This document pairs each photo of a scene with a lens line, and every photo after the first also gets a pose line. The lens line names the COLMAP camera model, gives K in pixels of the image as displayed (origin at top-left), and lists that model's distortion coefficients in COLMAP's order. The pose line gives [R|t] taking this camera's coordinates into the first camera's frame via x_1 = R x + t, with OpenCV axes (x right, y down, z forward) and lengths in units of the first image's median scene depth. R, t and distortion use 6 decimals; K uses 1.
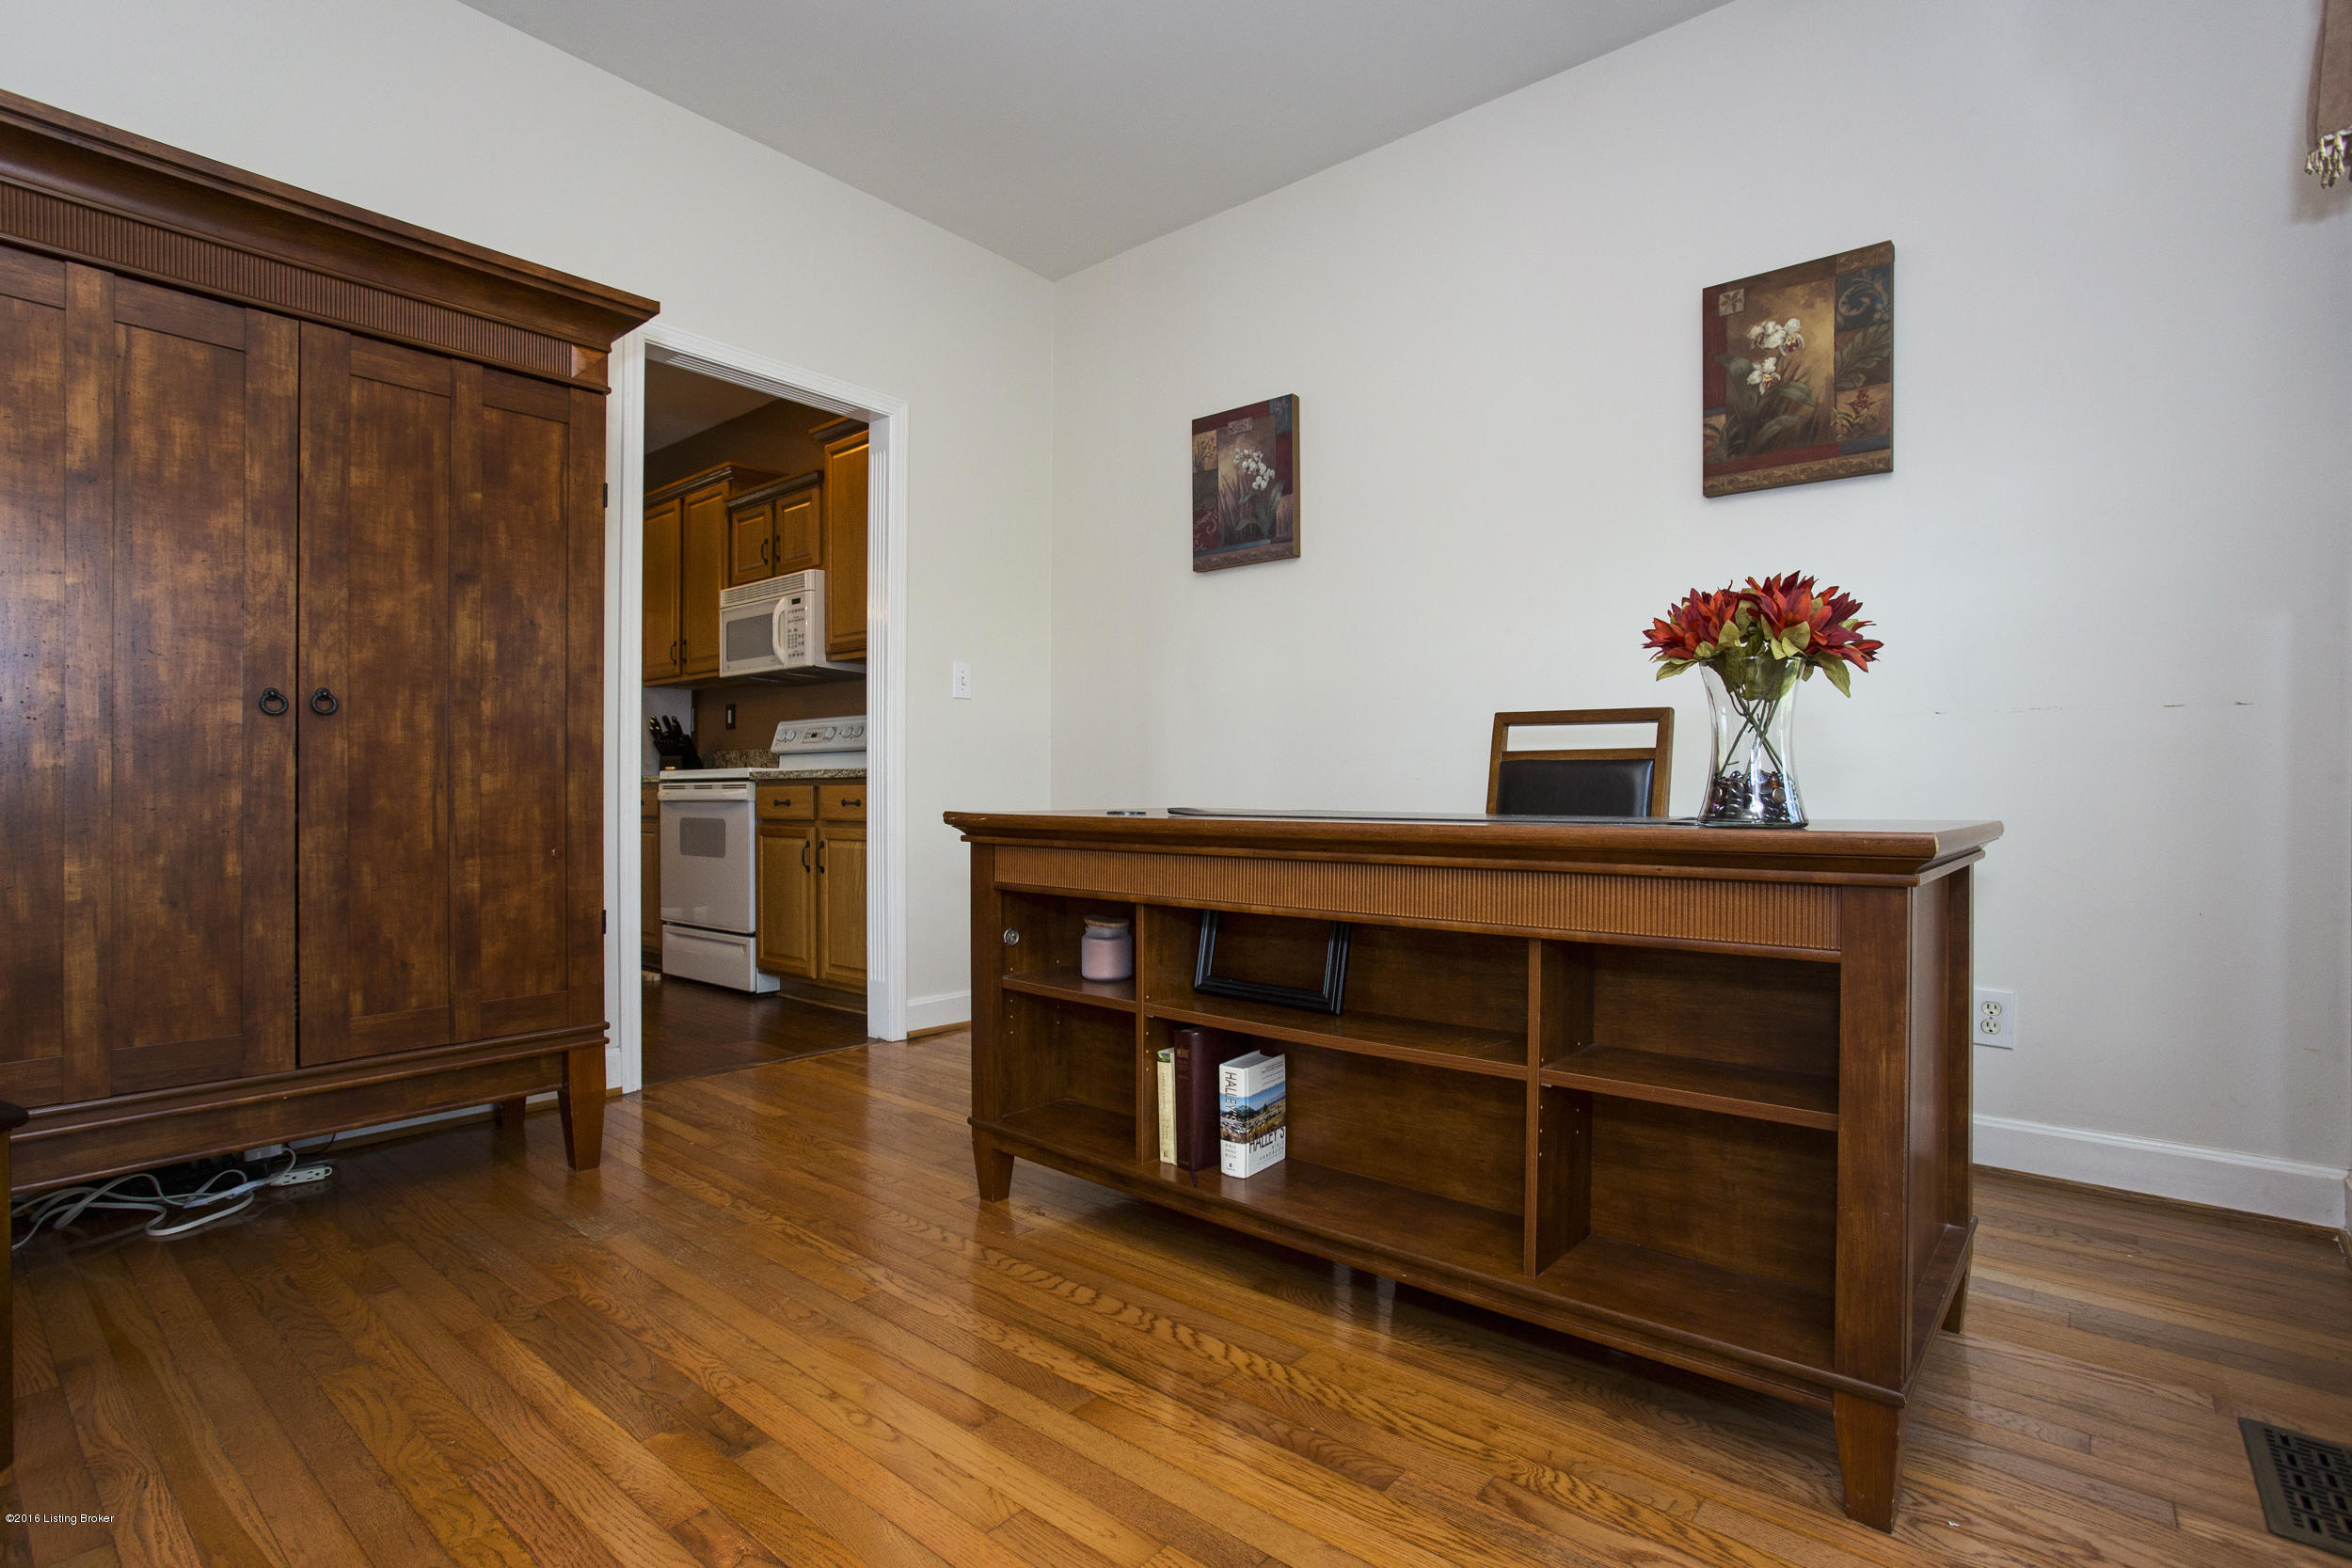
lens RADIAL K [[1124.7, 0, 1180.0], [0, 1124.7, 785.6], [0, 0, 1]] dist [-0.004921, -0.000425]
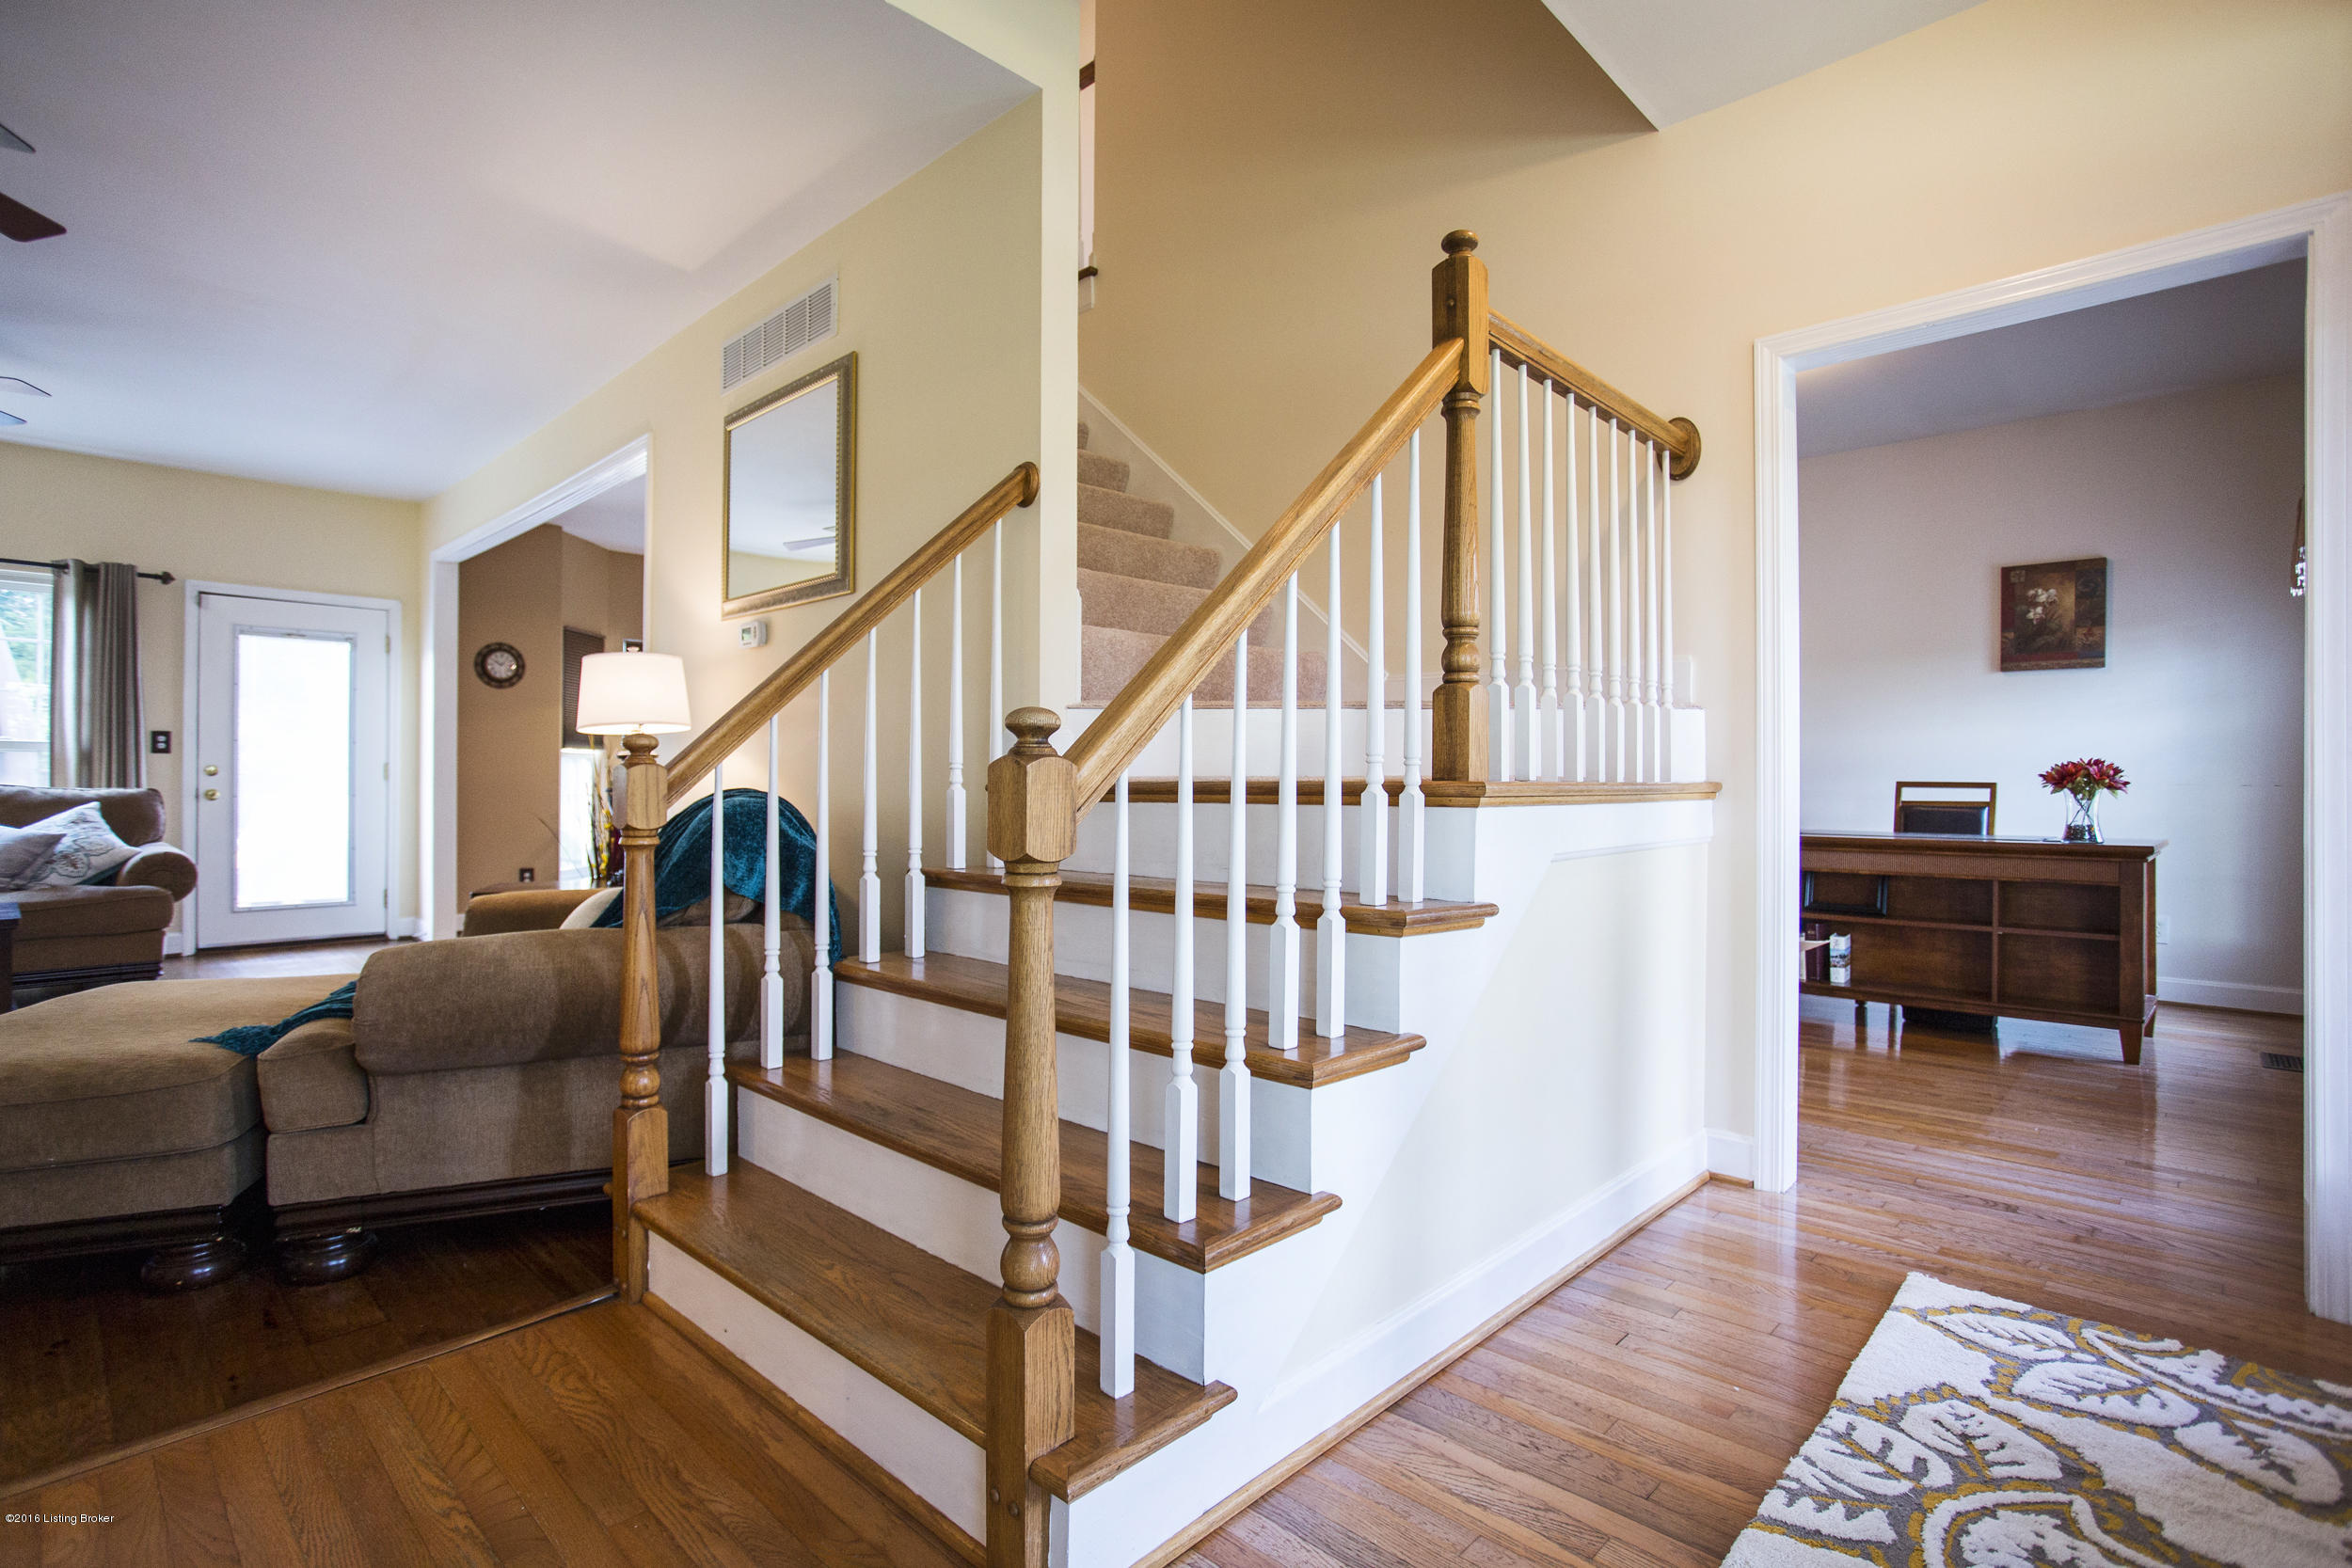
lens RADIAL K [[1124.7, 0, 1168.7], [0, 1124.7, 780.2], [0, 0, 1]] dist [-0.004921, -0.000425]
pose [[0.997752, 0.000704, -0.067017, -0.957106], [-0.000486, 0.999995, 0.003258, -0.077470], [0.067019, -0.003218, 0.997747, -1.188491]]
